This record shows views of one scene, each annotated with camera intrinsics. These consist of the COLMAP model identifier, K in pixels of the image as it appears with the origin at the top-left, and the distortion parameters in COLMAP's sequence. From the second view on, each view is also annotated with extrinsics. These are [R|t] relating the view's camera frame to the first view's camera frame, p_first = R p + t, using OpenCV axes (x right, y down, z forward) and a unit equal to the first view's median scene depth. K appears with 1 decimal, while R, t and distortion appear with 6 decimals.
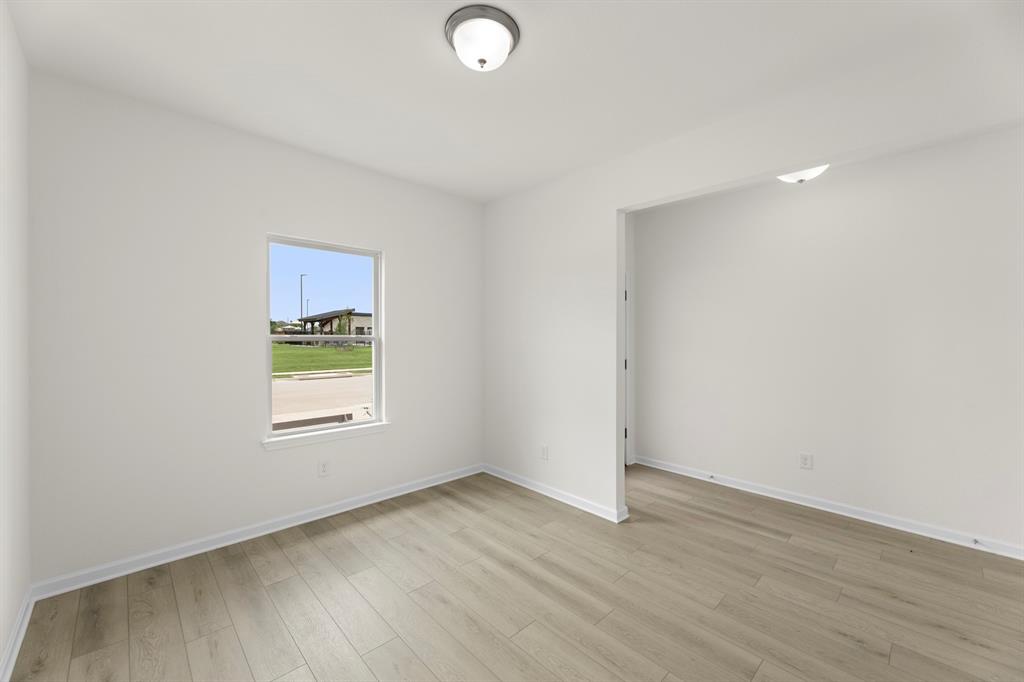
lens RADIAL K [[411.1, 0, 512.0], [0, 411.1, 341.0], [0, 0, 1]] dist [0.008741, -0.000113]
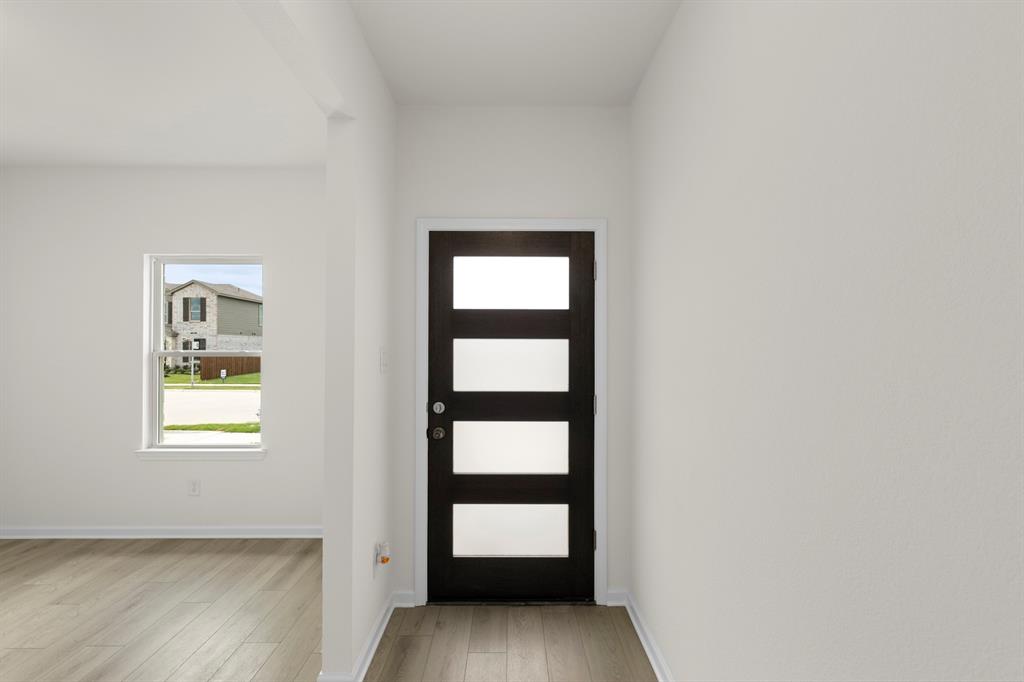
lens RADIAL K [[483.5, 0, 512.0], [0, 483.5, 341.0], [0, 0, 1]] dist [-0.001206, -0.000314]
pose [[0.730623, 0.000299, -0.682781, 0.853960], [-0.004947, 0.999976, -0.004856, -0.029795], [0.682764, 0.006926, 0.730607, 0.680350]]
